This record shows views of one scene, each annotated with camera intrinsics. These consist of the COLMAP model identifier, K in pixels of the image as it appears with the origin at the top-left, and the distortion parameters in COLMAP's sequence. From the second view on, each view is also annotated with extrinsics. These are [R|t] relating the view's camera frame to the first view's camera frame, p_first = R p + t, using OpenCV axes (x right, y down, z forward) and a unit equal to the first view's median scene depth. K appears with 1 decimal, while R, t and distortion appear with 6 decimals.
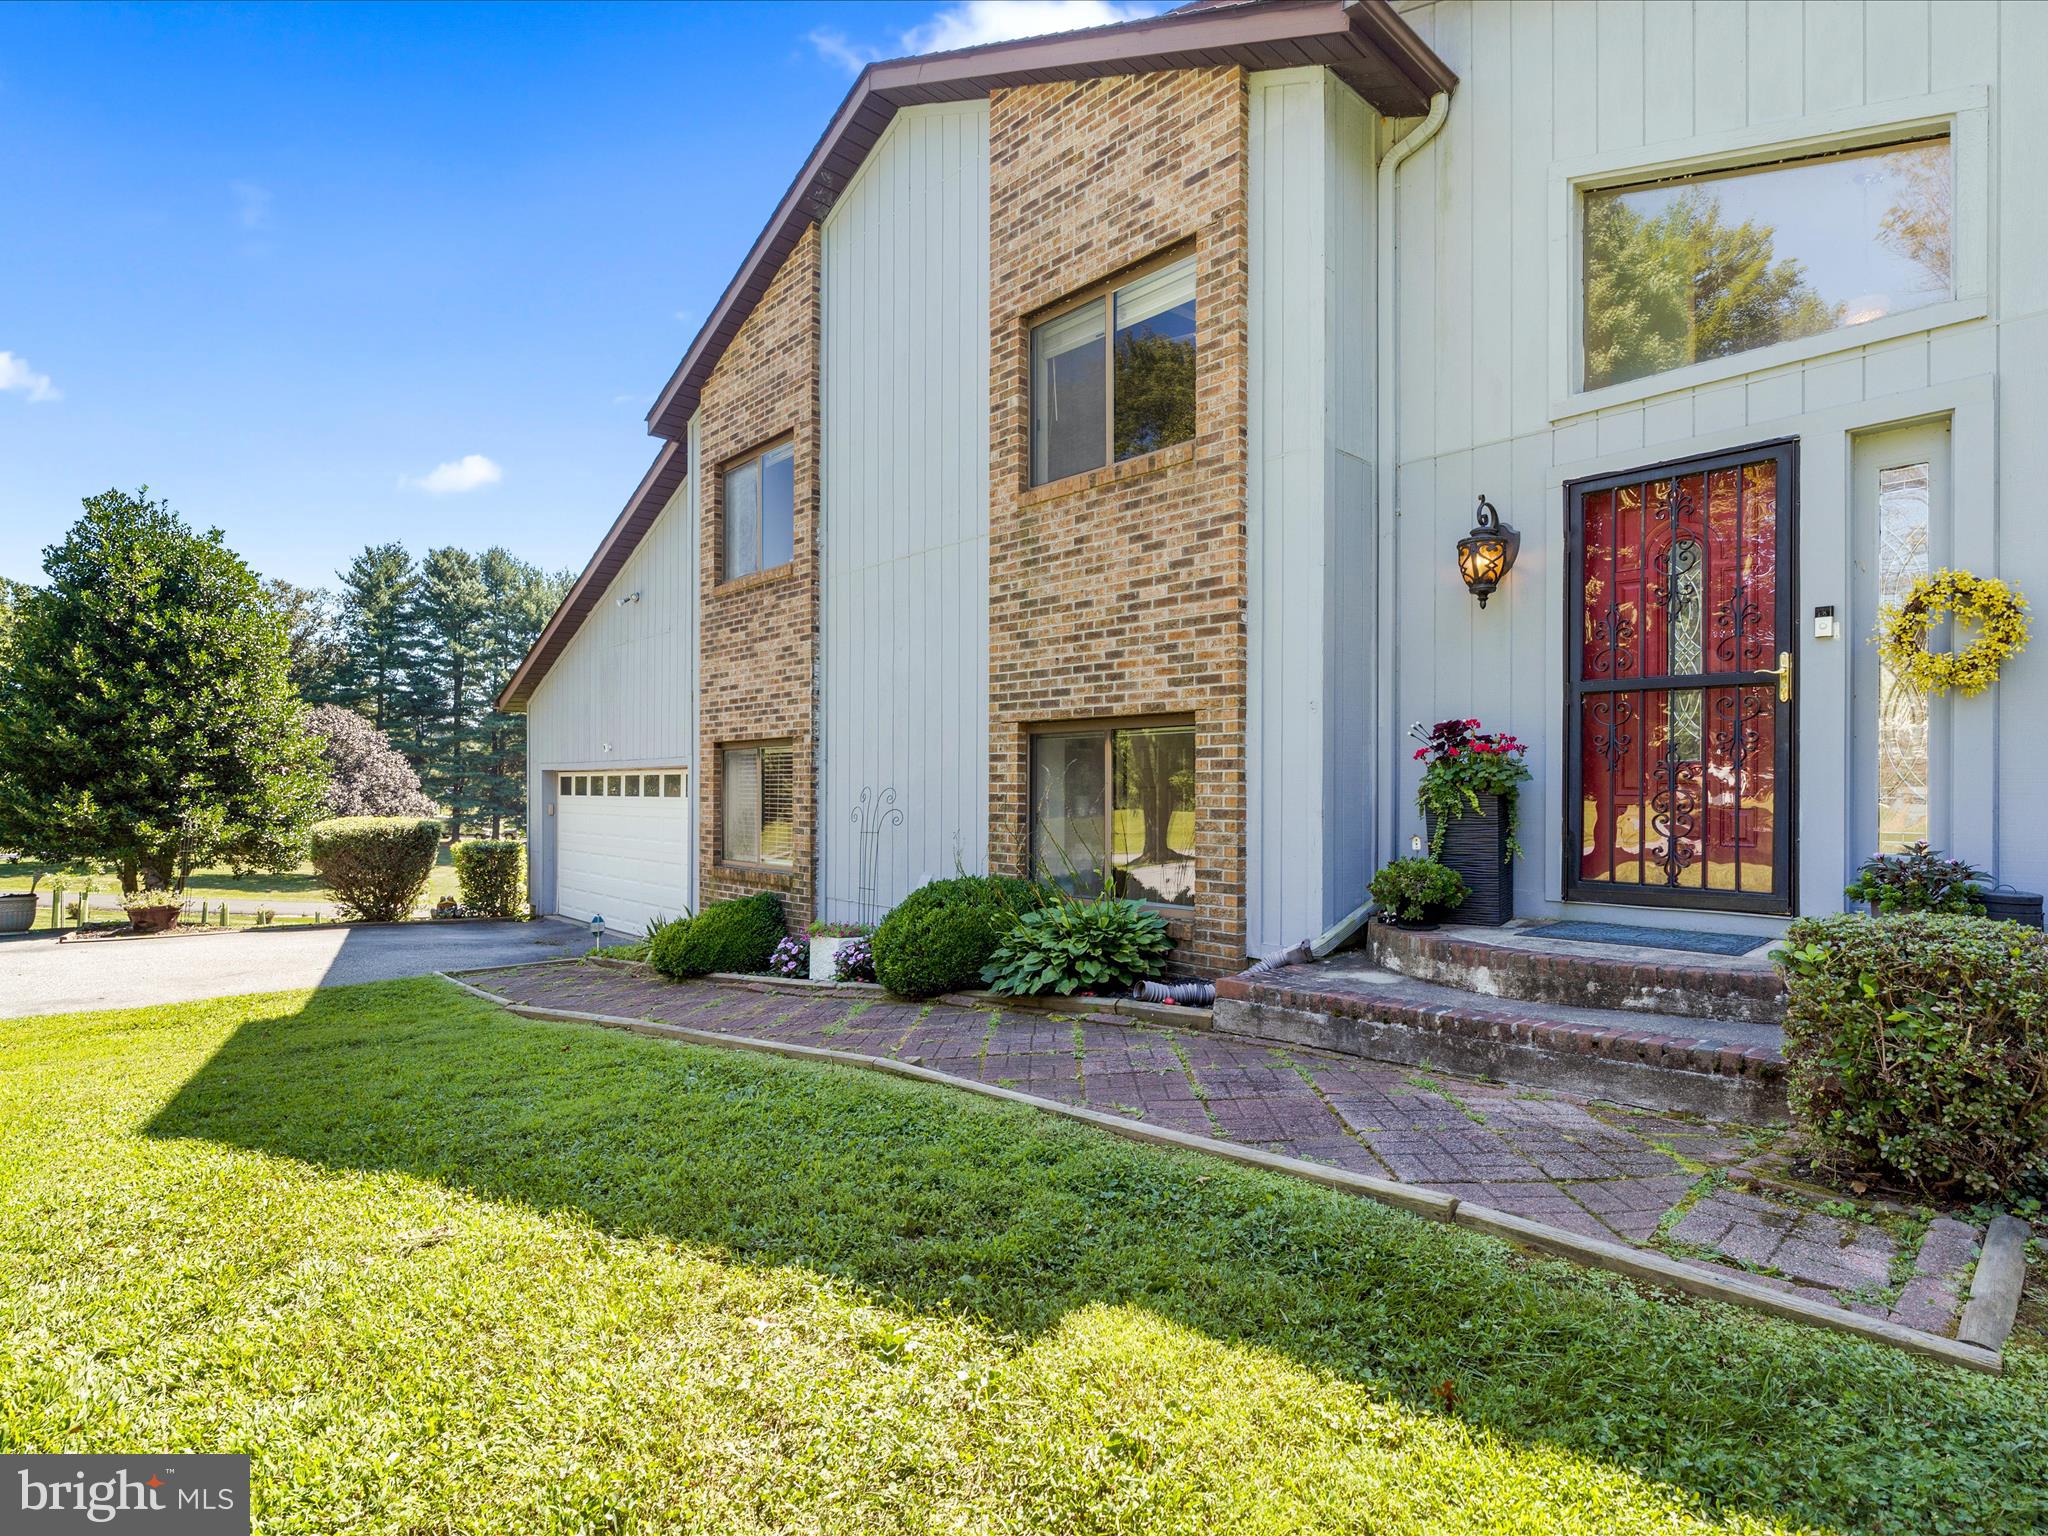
lens RADIAL K [[1028.7, 0, 1017.6], [0, 1028.7, 784.7], [0, 0, 1]] dist [-0.002996, 0.000105]
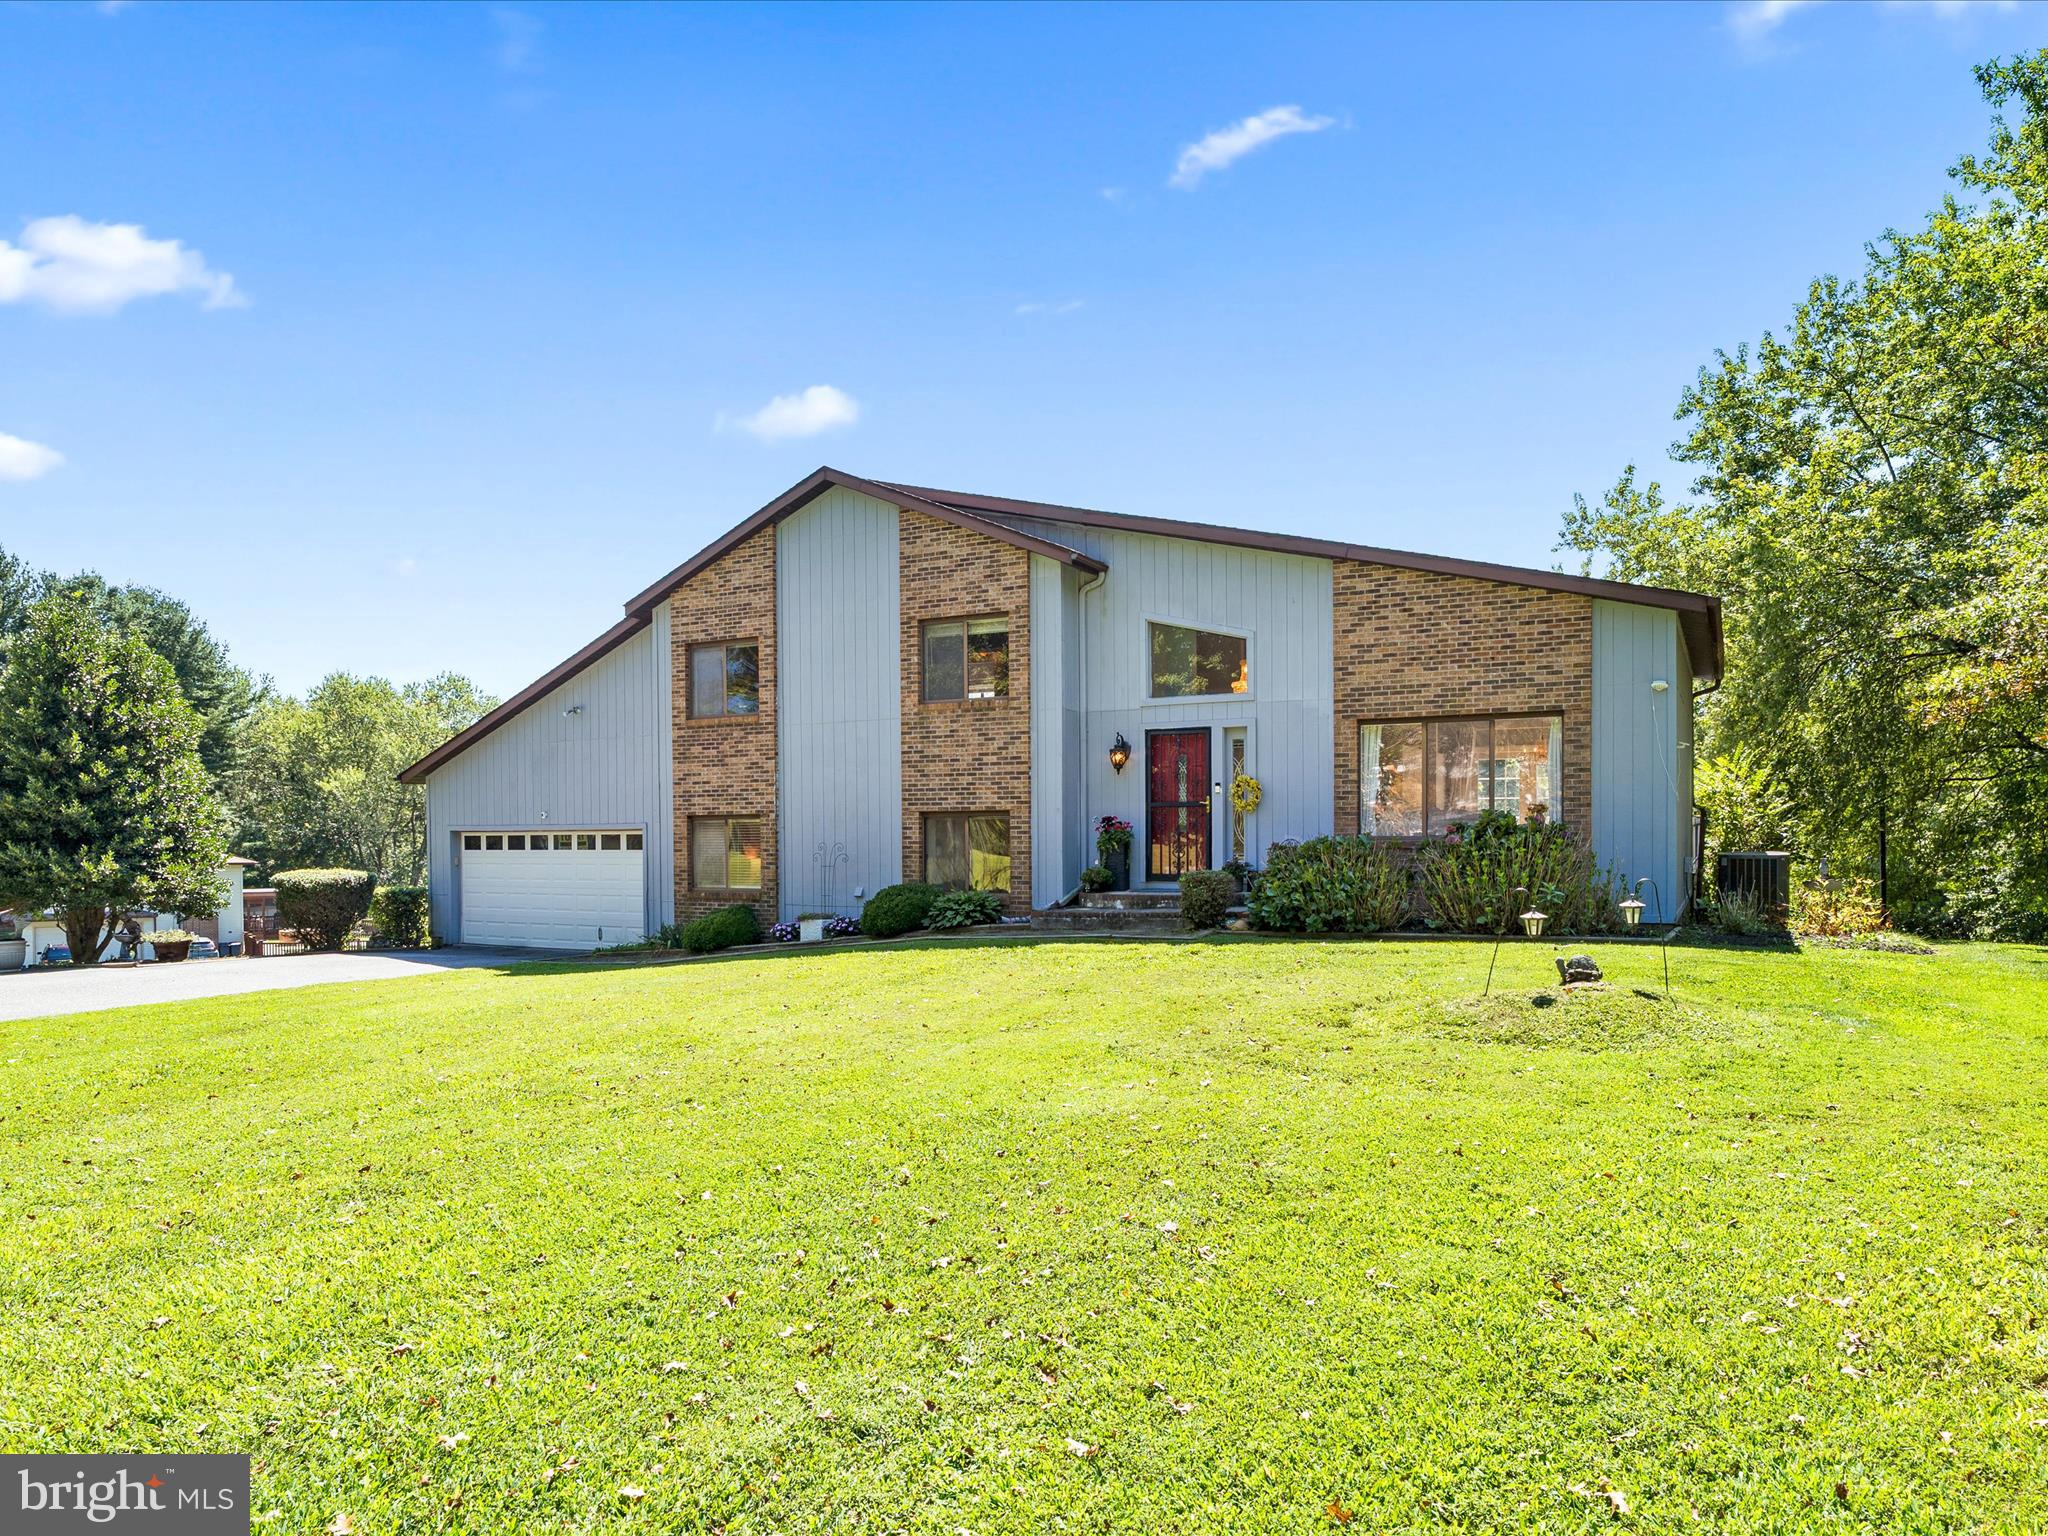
lens RADIAL K [[1204.0, 0, 1027.6], [0, 1204.0, 849.5], [0, 0, 1]] dist [-0.001640, -0.000062]
pose [[0.942741, -0.014481, 0.333211, -0.672500], [0.008711, 0.999785, 0.018804, -0.029885], [-0.333412, -0.014824, 0.942665, -1.545712]]
